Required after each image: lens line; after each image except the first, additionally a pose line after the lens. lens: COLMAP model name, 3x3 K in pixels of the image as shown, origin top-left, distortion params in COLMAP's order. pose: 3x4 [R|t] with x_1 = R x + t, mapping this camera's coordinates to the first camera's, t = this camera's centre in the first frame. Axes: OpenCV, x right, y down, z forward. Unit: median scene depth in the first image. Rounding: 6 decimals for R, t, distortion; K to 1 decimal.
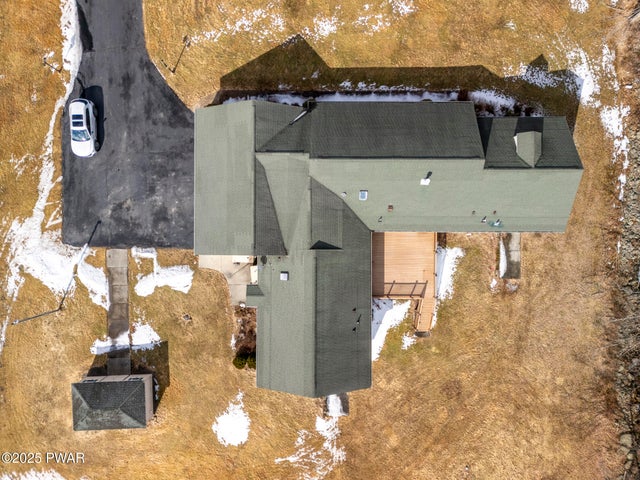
lens RADIAL K [[468.1, 0, 320.0], [0, 468.1, 240.0], [0, 0, 1]] dist [0.037598, -0.001723]
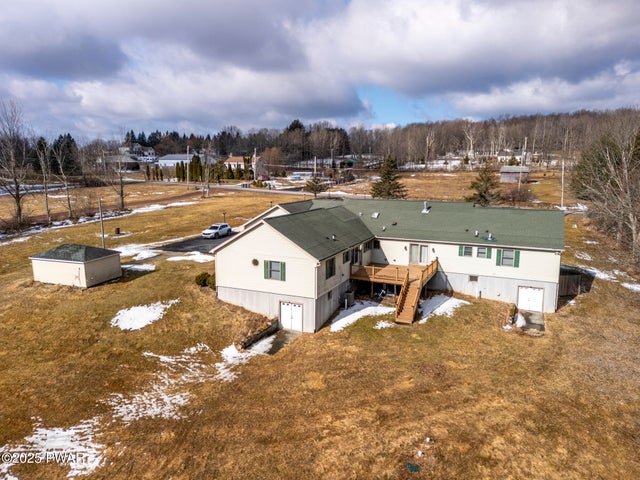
lens RADIAL K [[468.1, 0, 320.0], [0, 468.1, 240.0], [0, 0, 1]] dist [0.037598, -0.001723]
pose [[0.914724, 0.063528, -0.399053, 0.394605], [-0.404023, 0.160142, -0.900622, 0.946523], [0.006691, 0.985048, 0.172153, 0.721871]]
